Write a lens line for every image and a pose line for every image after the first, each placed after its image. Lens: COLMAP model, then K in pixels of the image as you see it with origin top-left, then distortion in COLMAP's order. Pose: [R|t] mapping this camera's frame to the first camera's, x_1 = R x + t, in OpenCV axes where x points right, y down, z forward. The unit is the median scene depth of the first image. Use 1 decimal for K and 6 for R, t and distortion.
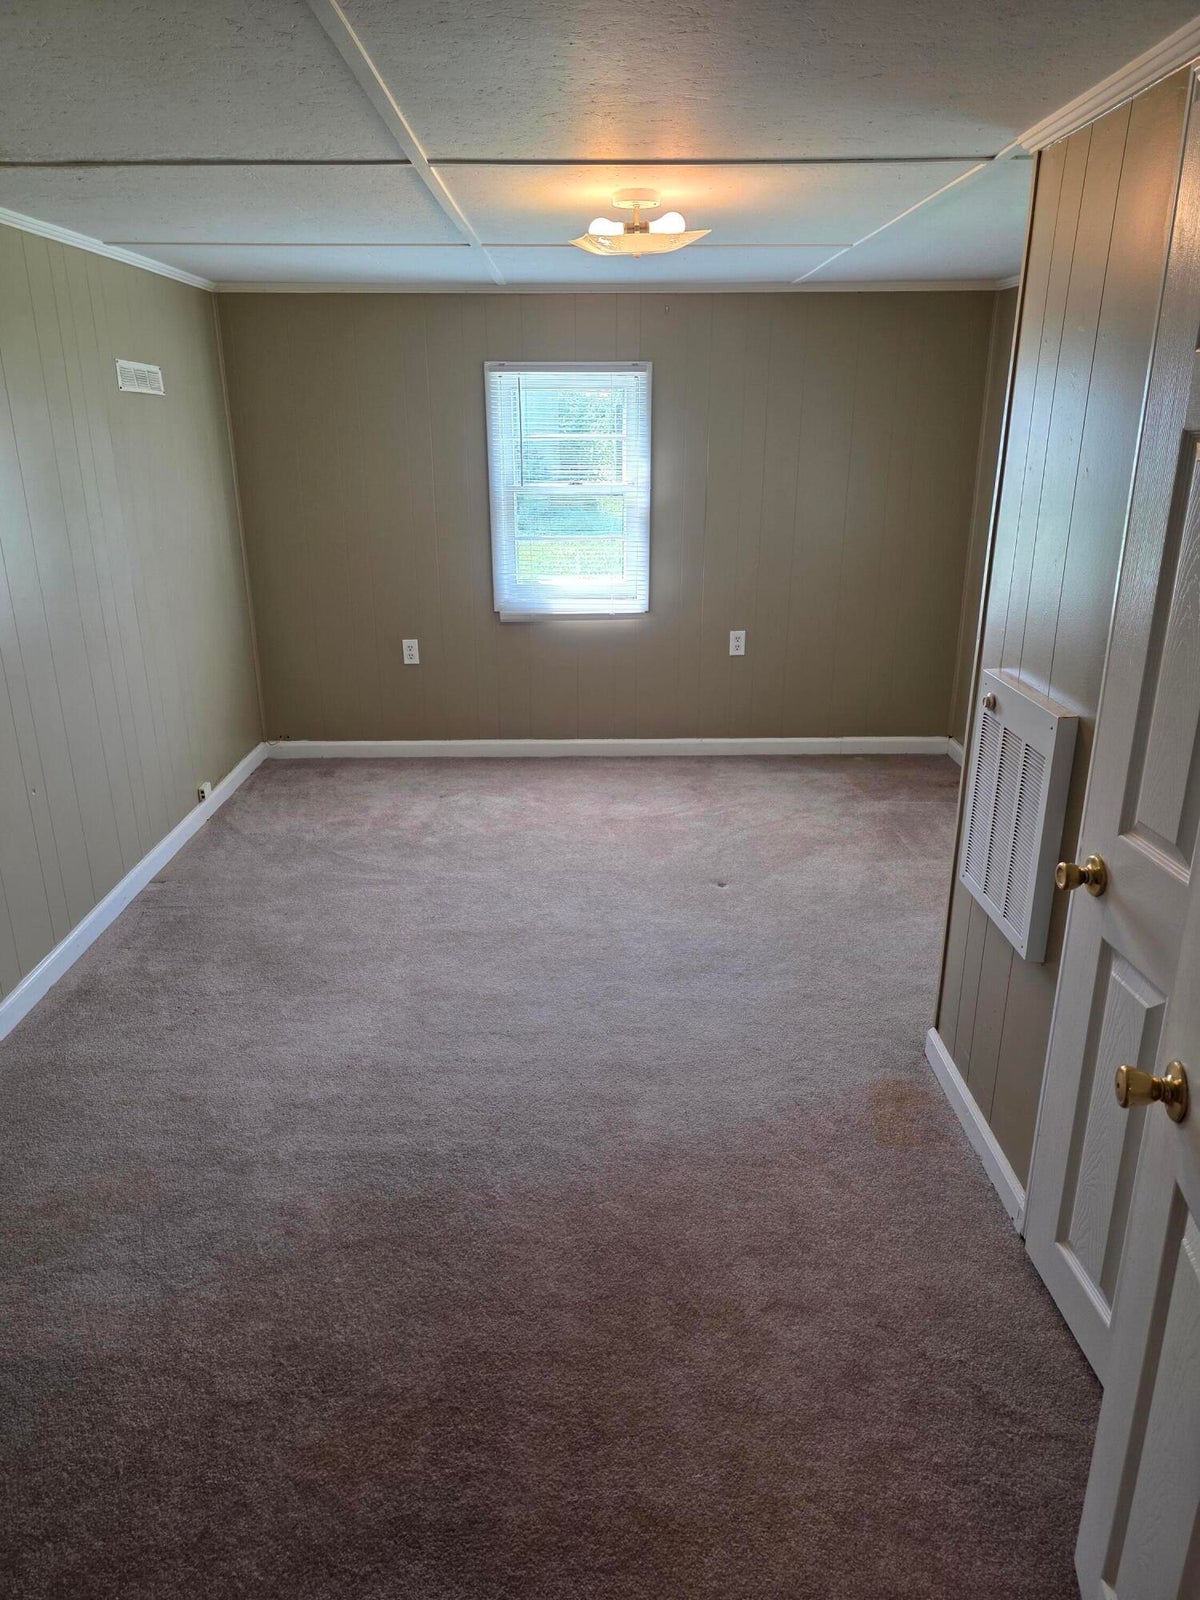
lens RADIAL K [[1067.1, 0, 588.5], [0, 1067.1, 790.1], [0, 0, 1]] dist [0.052477, -0.049190]
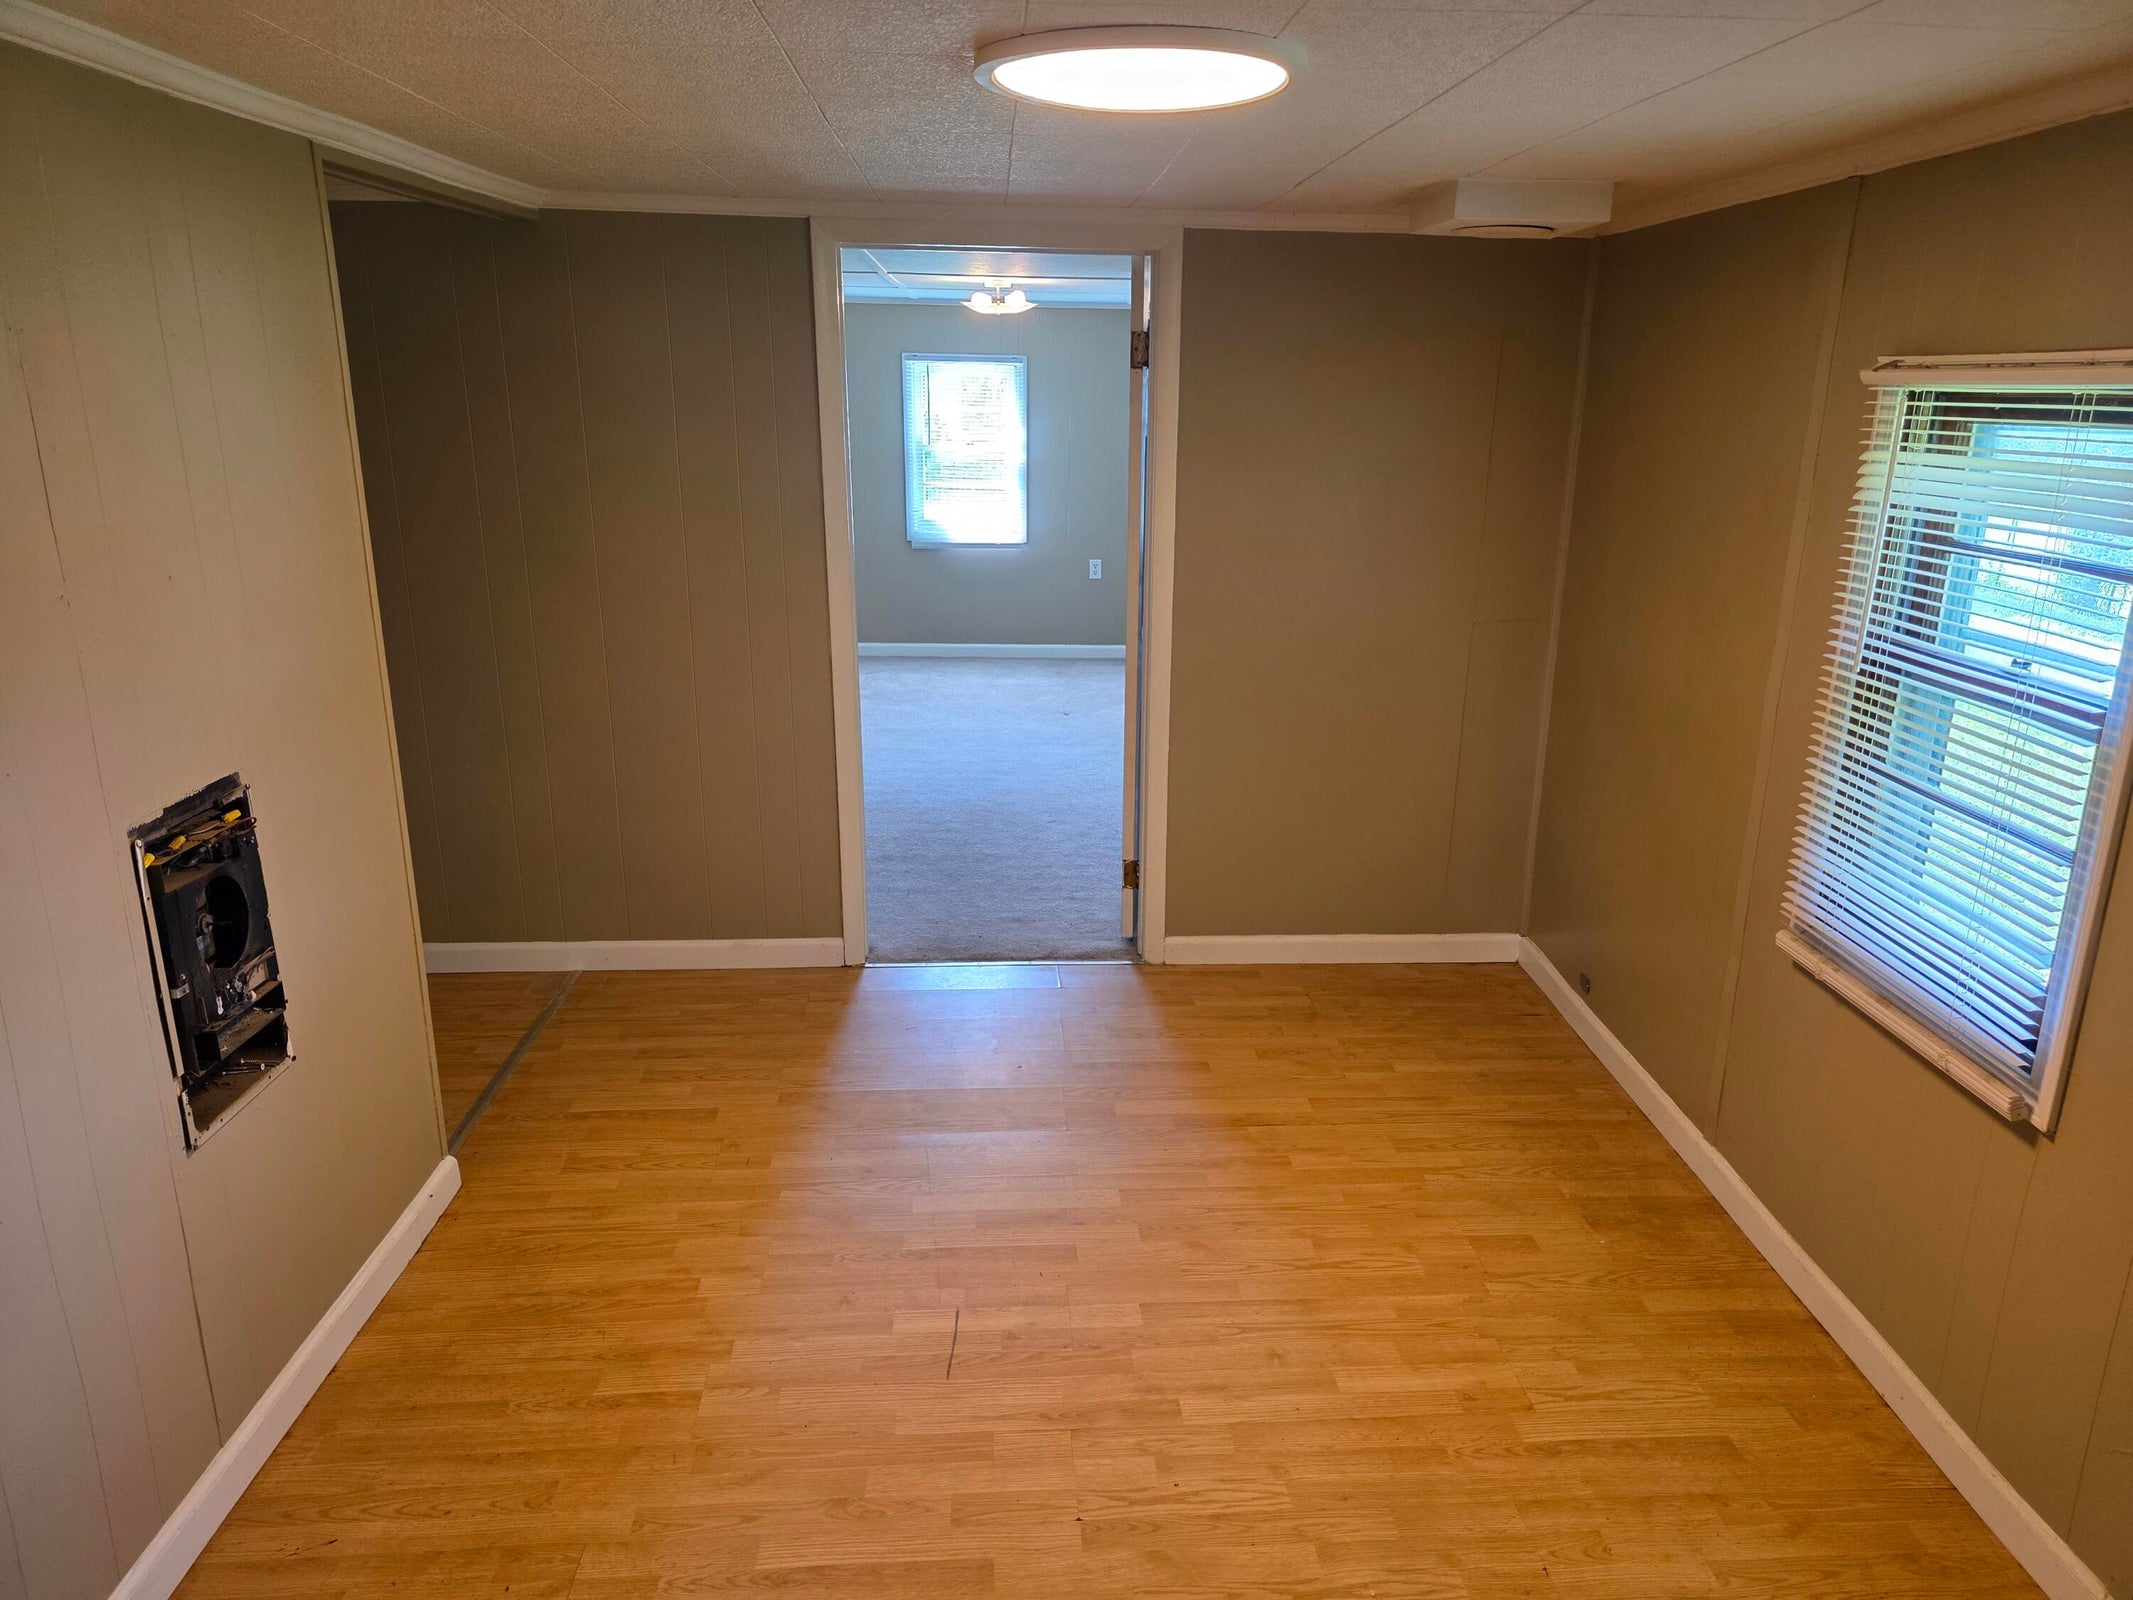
lens RADIAL K [[1422.6, 0, 1068.6], [0, 1422.6, 809.6], [0, 0, 1]] dist [0.052477, -0.049190]
pose [[0.998985, 0.002879, 0.044958, 0.034442], [-0.001174, 0.999280, -0.037919, 0.251523], [-0.045035, 0.037828, 0.998269, -0.814348]]
